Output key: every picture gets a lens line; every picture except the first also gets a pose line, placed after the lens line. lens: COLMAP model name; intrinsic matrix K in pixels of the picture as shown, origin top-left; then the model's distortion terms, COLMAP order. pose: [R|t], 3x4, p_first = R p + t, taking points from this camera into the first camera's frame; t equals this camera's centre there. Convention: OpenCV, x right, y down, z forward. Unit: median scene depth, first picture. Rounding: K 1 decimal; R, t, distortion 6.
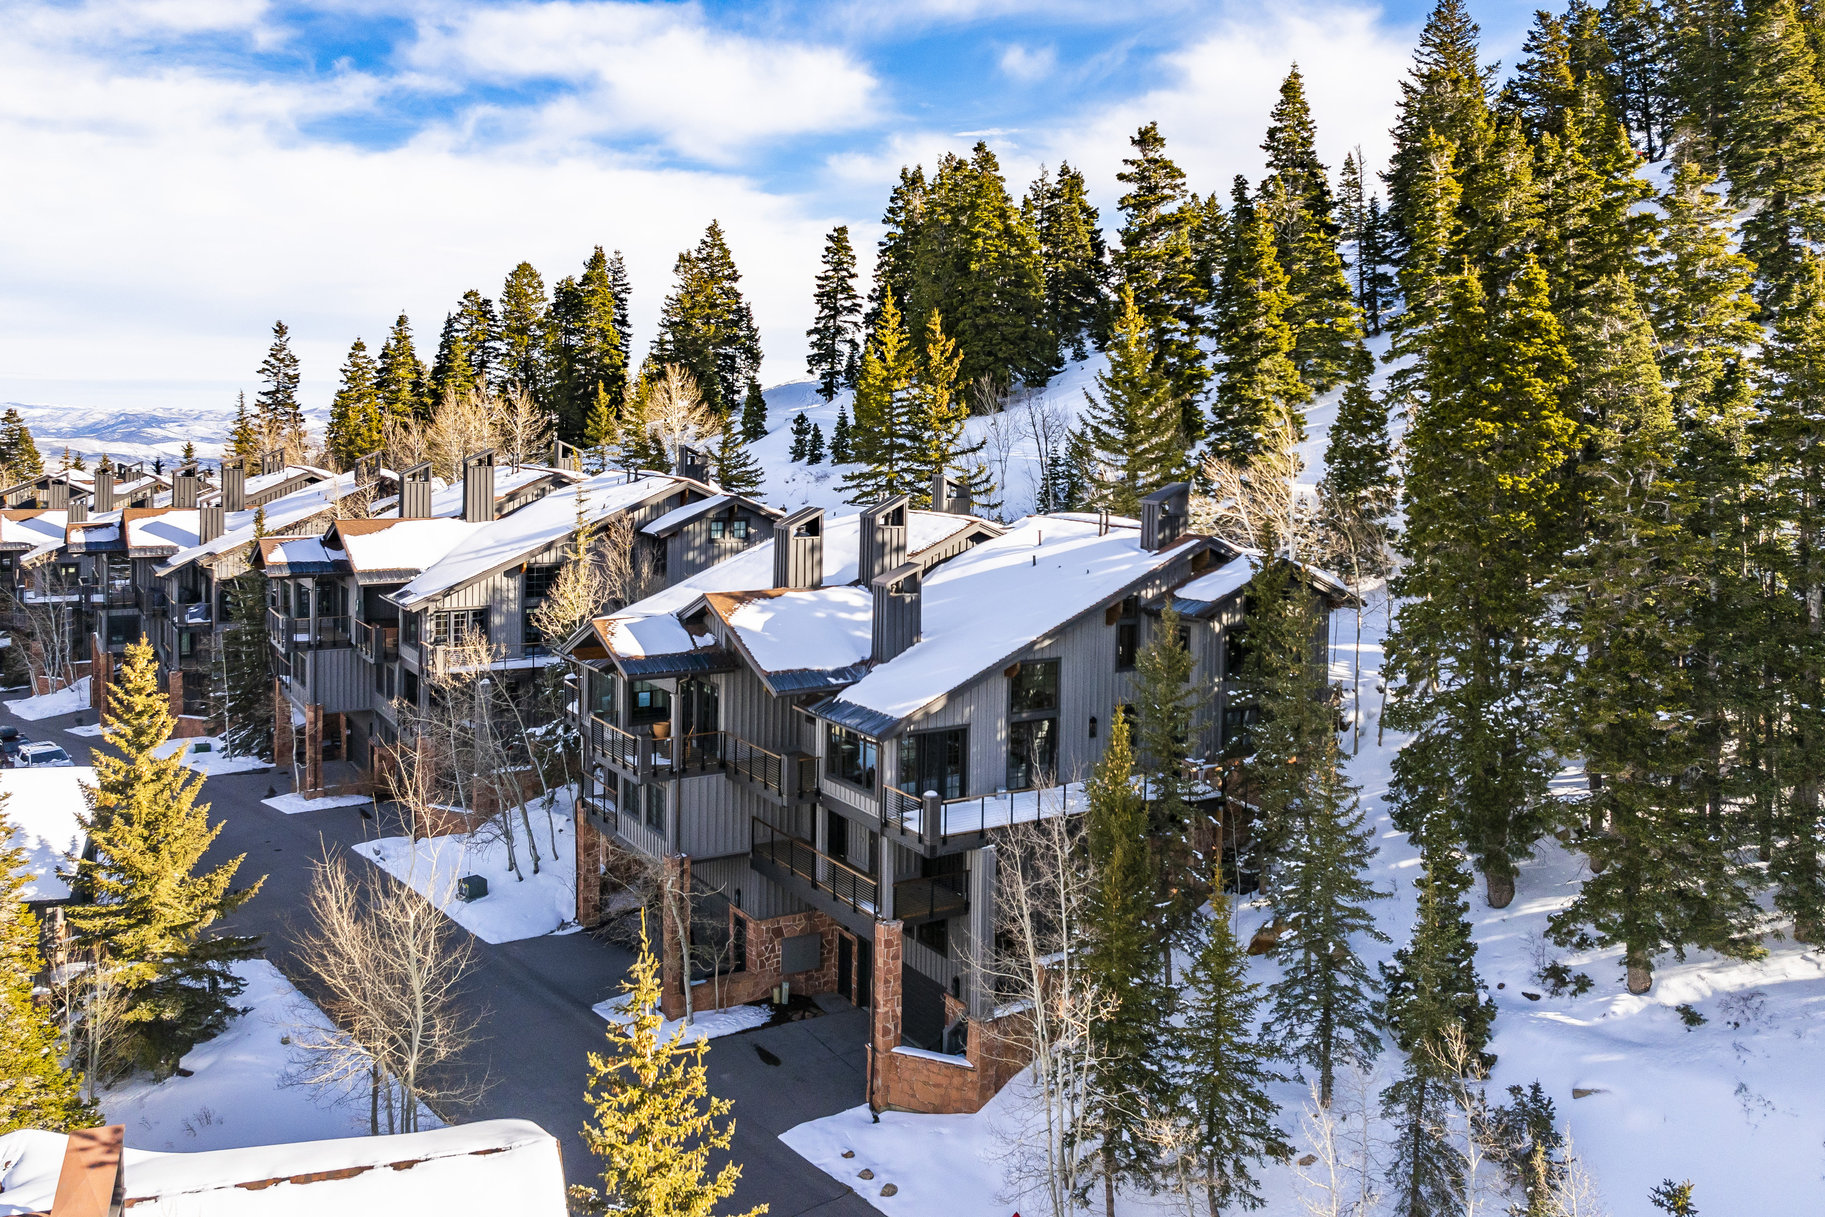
lens RADIAL K [[1428.4, 0, 964.8], [0, 1428.4, 536.6], [0, 0, 1]] dist [-0.030735, 0.017234]
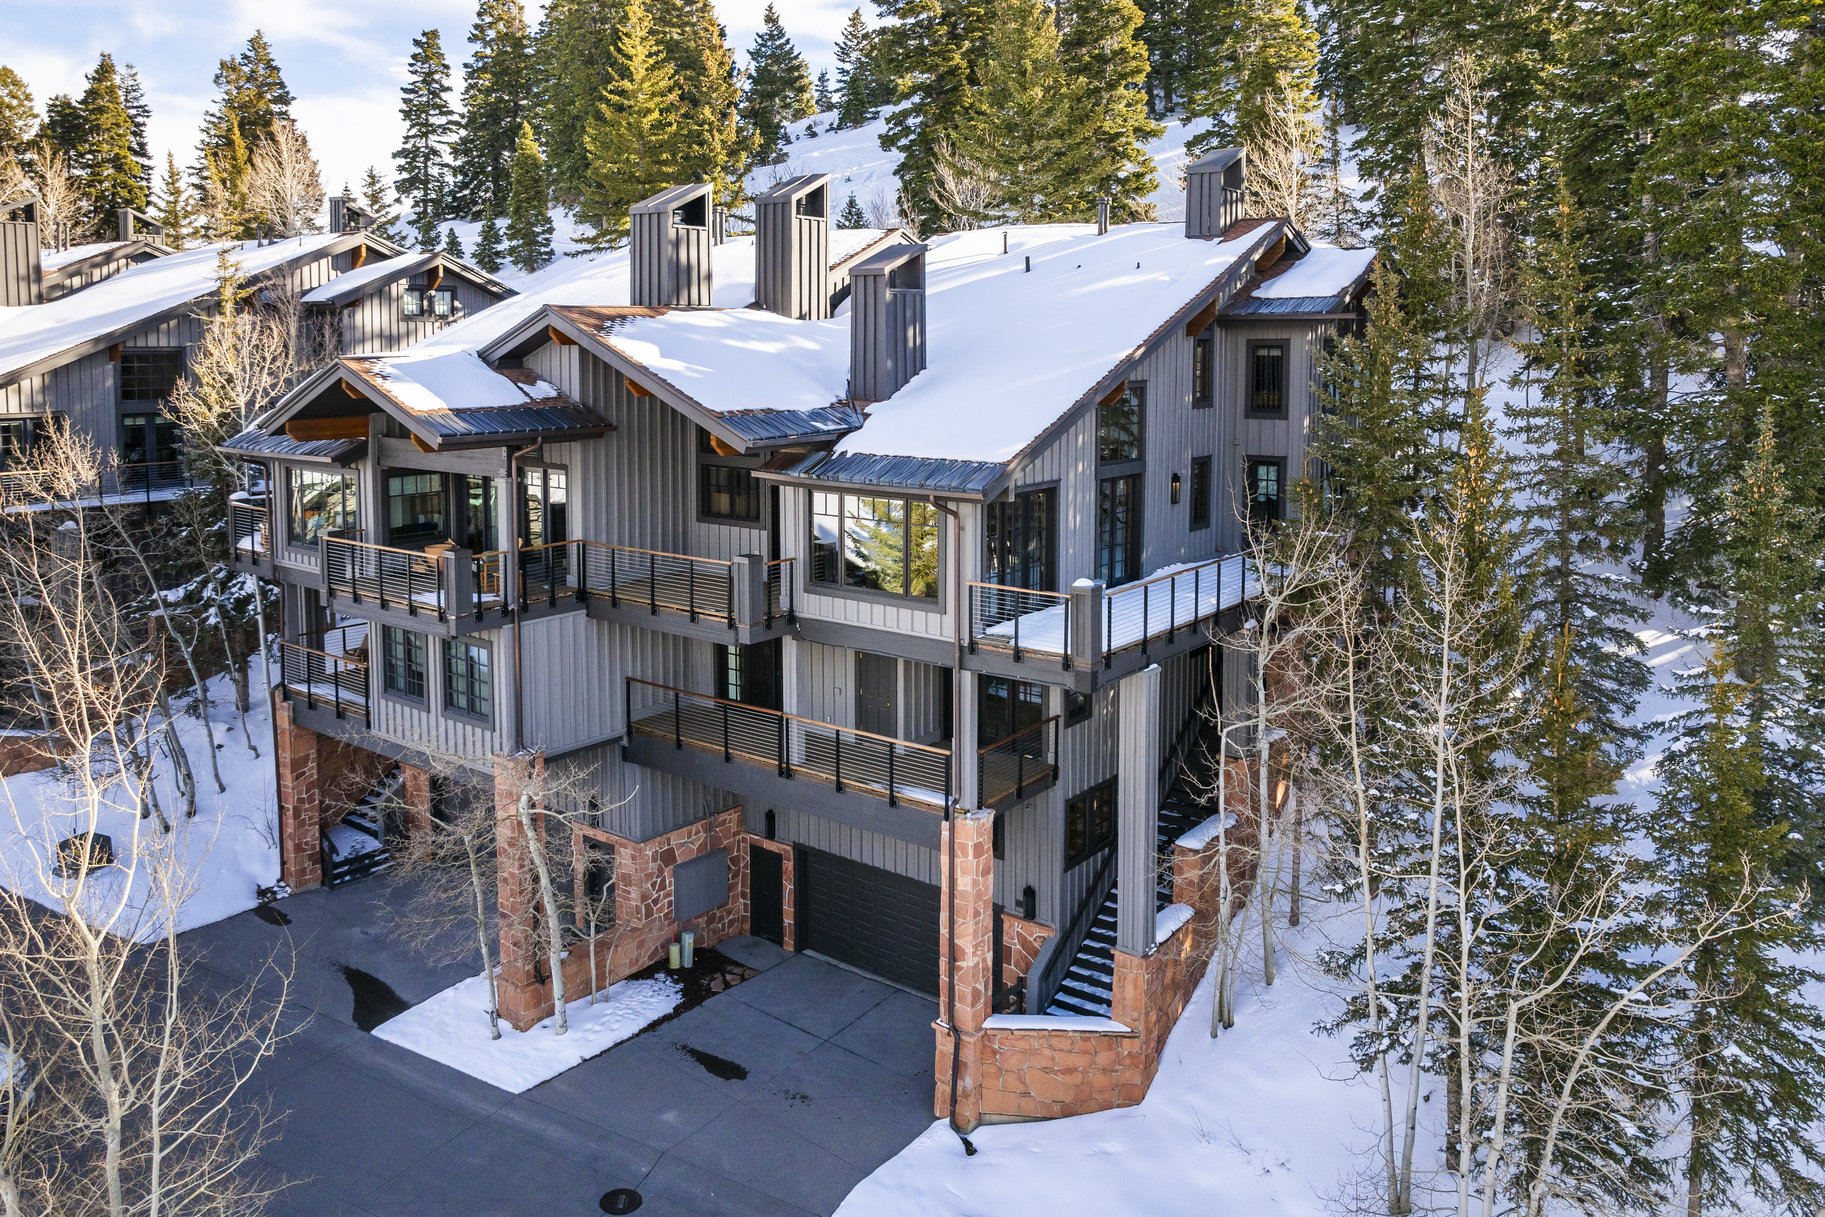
lens RADIAL K [[1248.9, 0, 857.6], [0, 1248.9, 487.7], [0, 0, 1]] dist [-0.046688, 0.022971]
pose [[0.944301, -0.050668, 0.325159, -0.224324], [0.041915, 0.998547, 0.033873, 0.099652], [-0.326402, -0.018358, 0.945053, 0.457497]]
